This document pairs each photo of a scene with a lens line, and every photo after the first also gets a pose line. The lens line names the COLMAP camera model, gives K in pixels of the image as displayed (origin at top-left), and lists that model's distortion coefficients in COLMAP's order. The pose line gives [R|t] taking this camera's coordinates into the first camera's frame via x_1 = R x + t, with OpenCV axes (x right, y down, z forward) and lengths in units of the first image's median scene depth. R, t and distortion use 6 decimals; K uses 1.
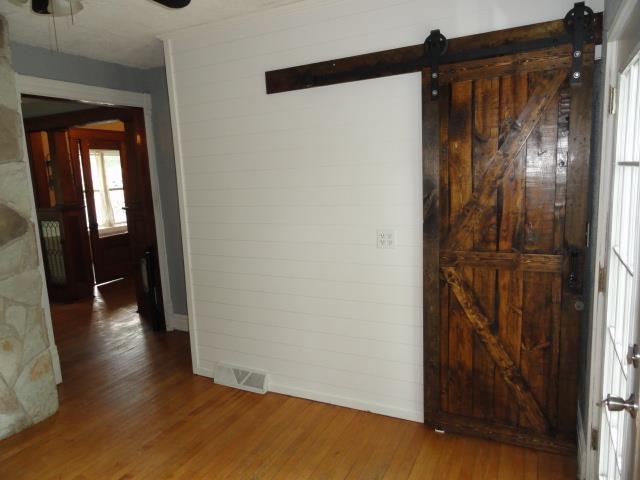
lens RADIAL K [[444.5, 0, 320.5], [0, 444.5, 240.7], [0, 0, 1]] dist [-0.001118, -0.000964]
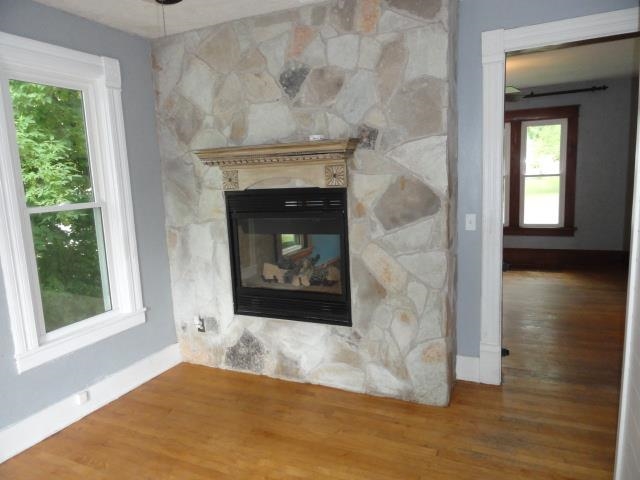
lens RADIAL K [[444.5, 0, 320.2], [0, 444.5, 238.6], [0, 0, 1]] dist [-0.001118, -0.000964]
pose [[0.017185, 0.188548, -0.981914, 0.266918], [-0.100323, 0.977428, 0.185930, -0.112647], [0.994807, 0.095313, 0.035712, 0.730507]]
